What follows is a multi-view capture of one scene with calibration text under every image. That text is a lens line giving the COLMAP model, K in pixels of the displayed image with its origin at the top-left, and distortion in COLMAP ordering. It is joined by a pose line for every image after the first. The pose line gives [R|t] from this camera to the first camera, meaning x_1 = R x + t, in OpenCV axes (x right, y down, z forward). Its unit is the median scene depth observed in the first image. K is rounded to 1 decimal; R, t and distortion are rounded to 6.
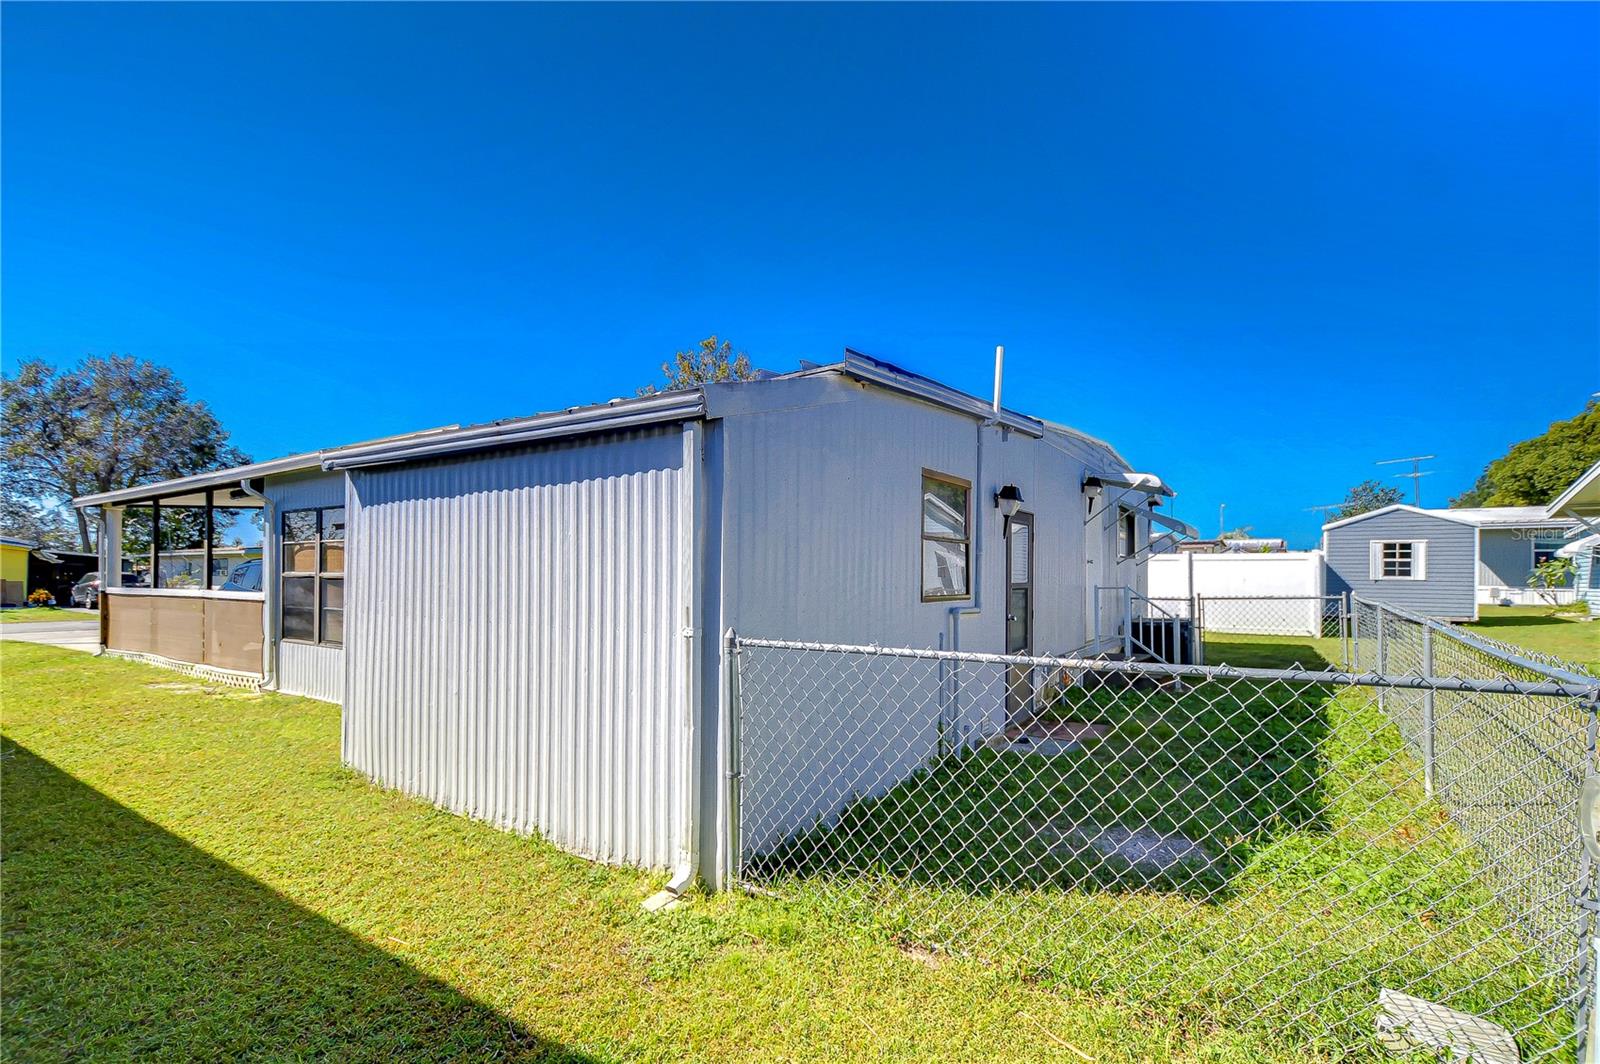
lens RADIAL K [[751.9, 0, 782.5], [0, 751.9, 569.6], [0, 0, 1]] dist [0.008413, -0.010079]
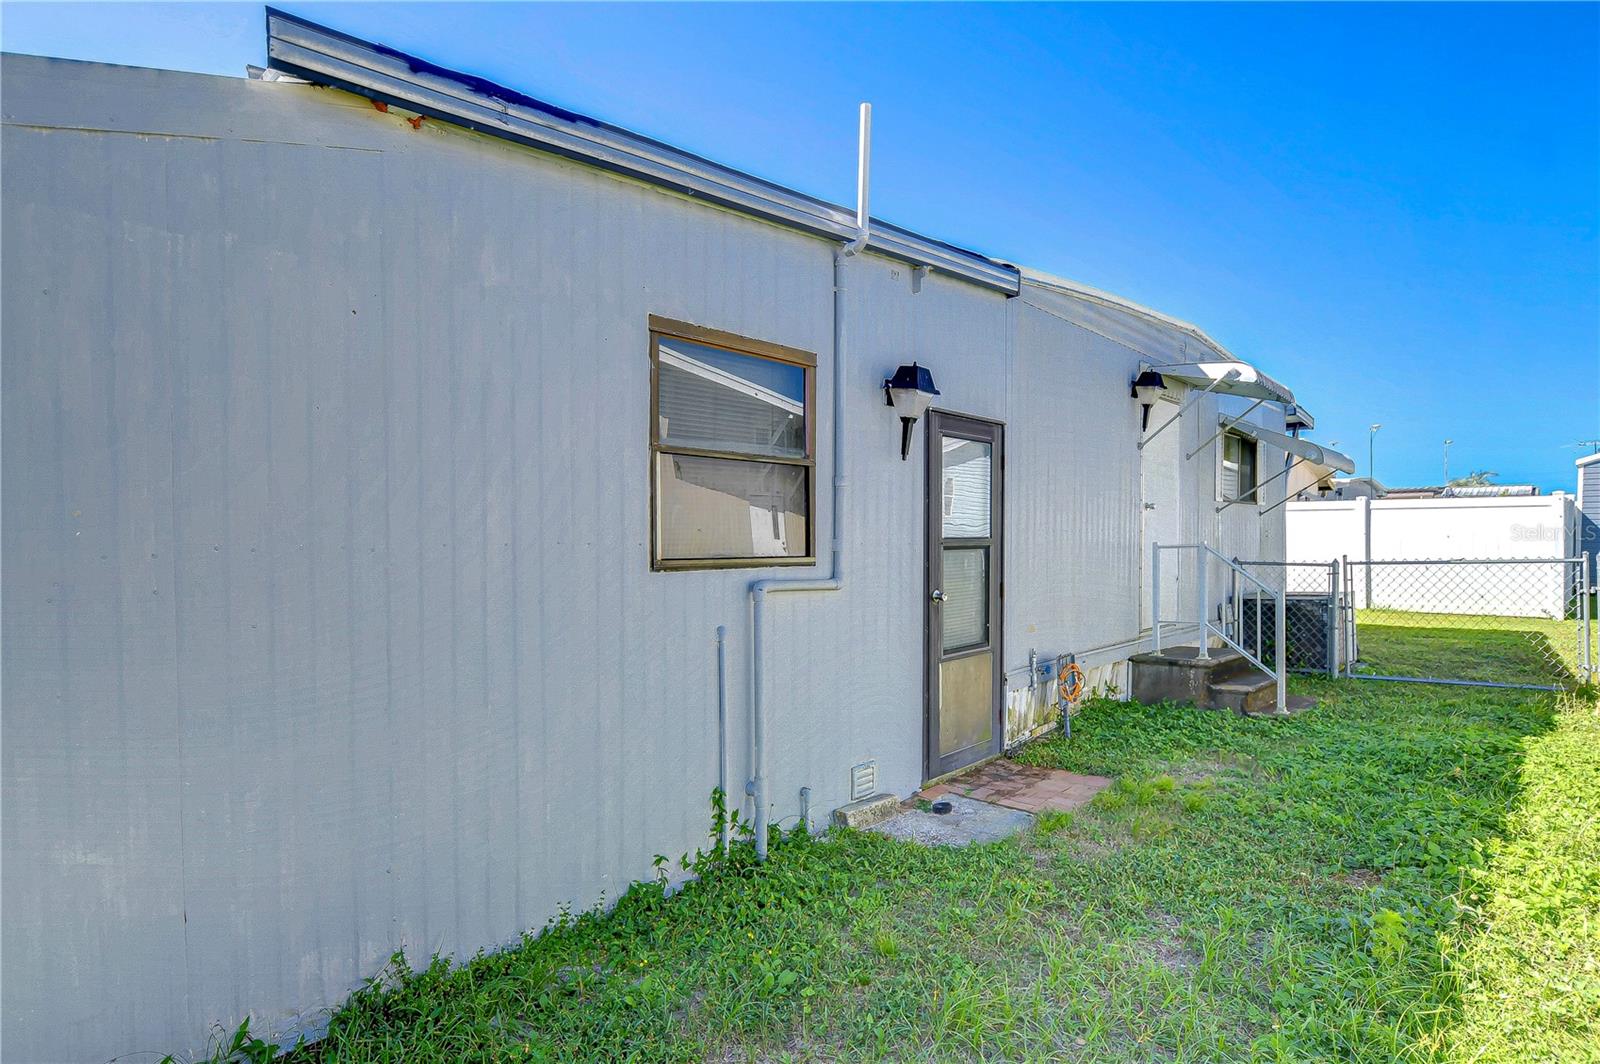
lens RADIAL K [[842.1, 0, 801.2], [0, 842.1, 563.3], [0, 0, 1]] dist [0.005752, -0.015341]
pose [[0.990527, -0.002727, -0.137293, 0.186914], [0.007763, 0.999316, 0.036153, 0.008645], [0.137100, -0.036877, 0.989870, 0.214589]]
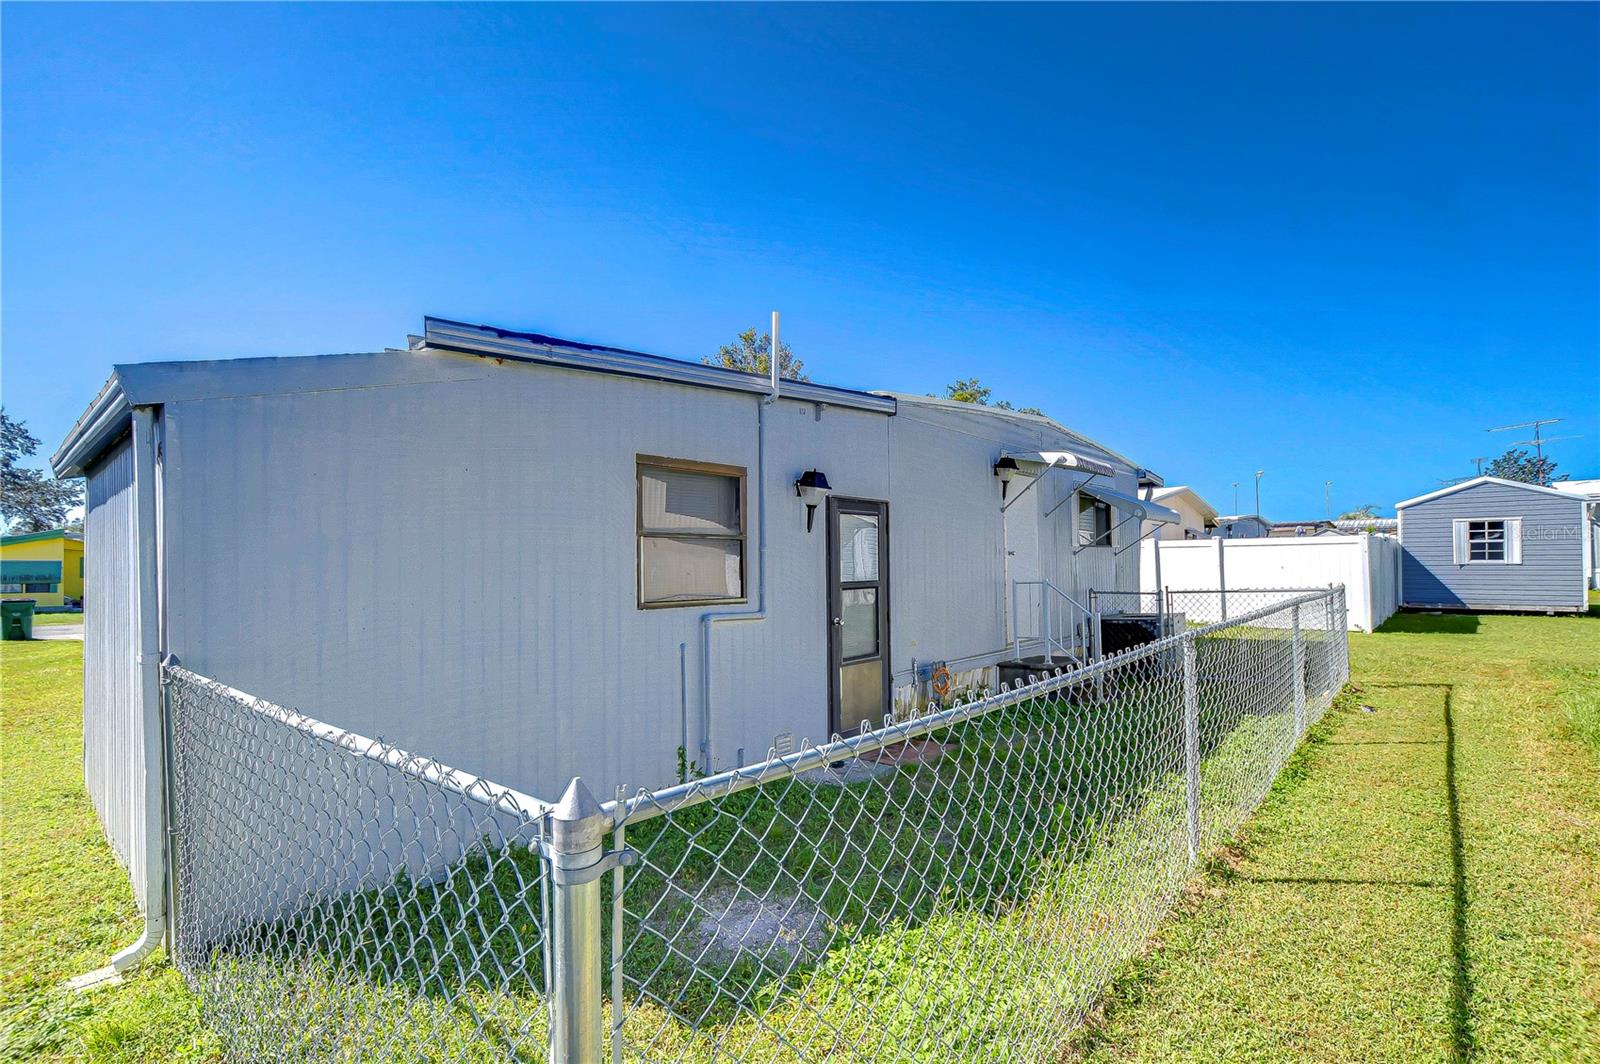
lens RADIAL K [[738.2, 0, 800.6], [0, 738.2, 559.7], [0, 0, 1]] dist [-0.000375, 0.000042]
pose [[0.991469, -0.017006, -0.129229, 0.241987], [0.016861, 0.999855, -0.002212, -0.004635], [0.129248, 0.000014, 0.991612, 0.092670]]
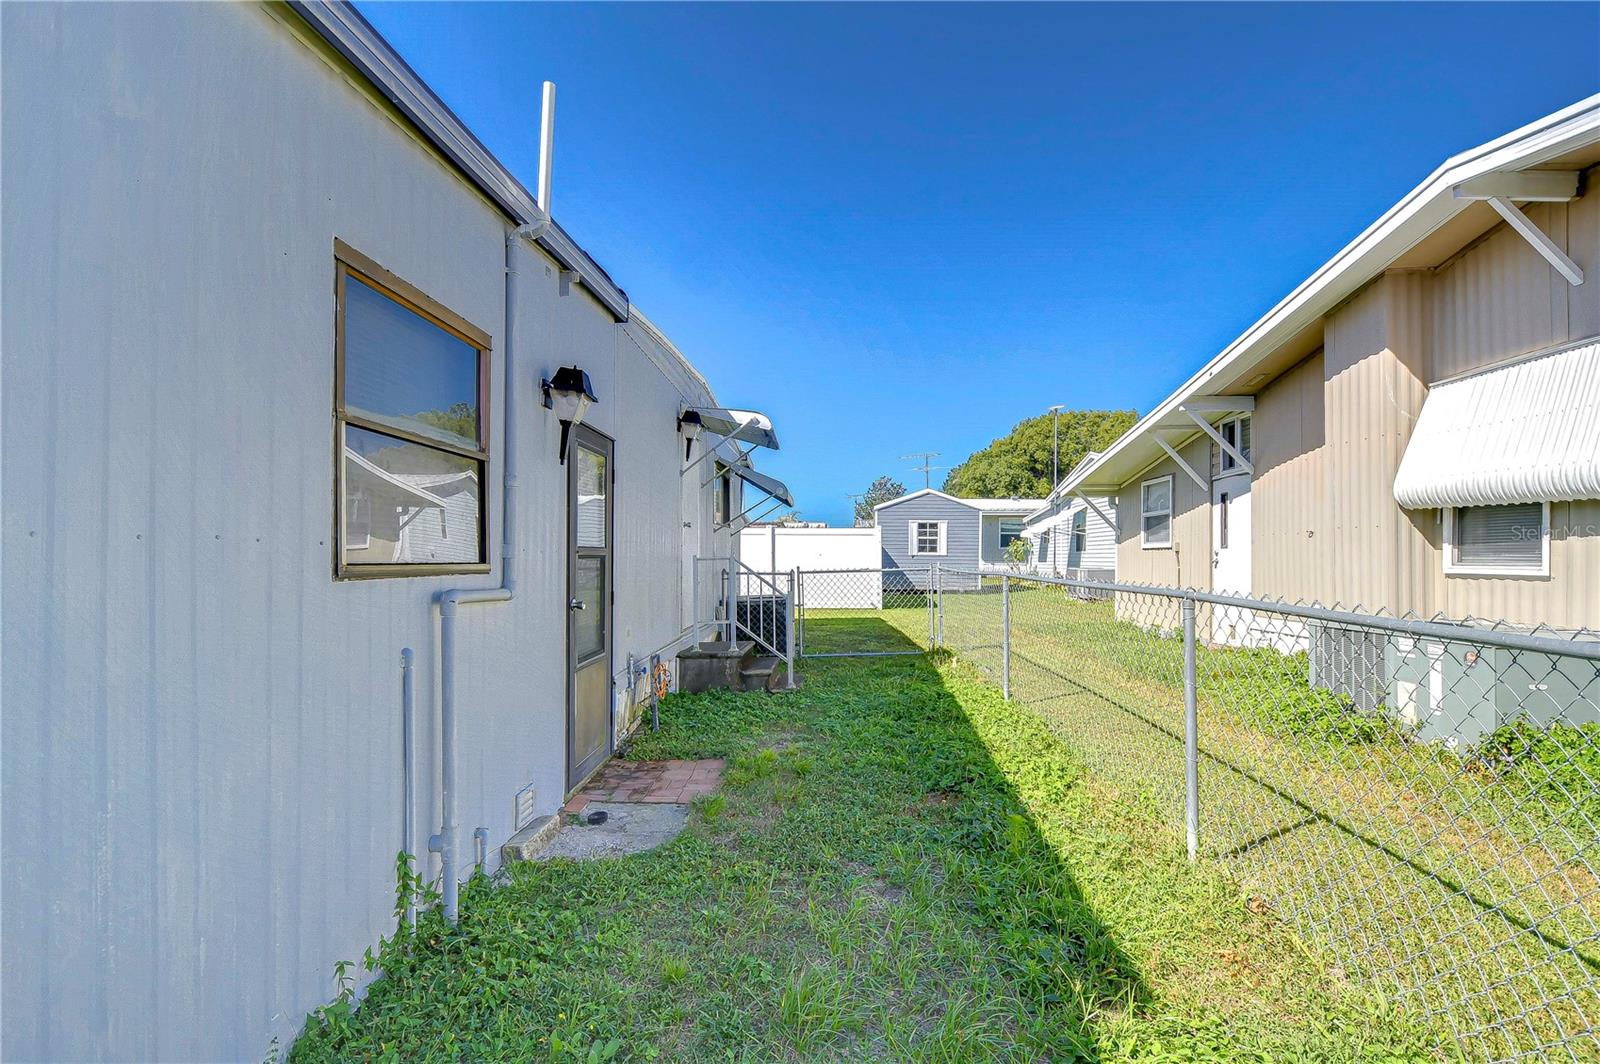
lens RADIAL K [[738.2, 0, 800.6], [0, 738.2, 559.7], [0, 0, 1]] dist [-0.000375, 0.000042]
pose [[0.843398, -0.003603, 0.537277, 0.092089], [-0.002926, 0.999932, 0.011299, 0.014026], [-0.537281, -0.011102, 0.843330, 0.272616]]
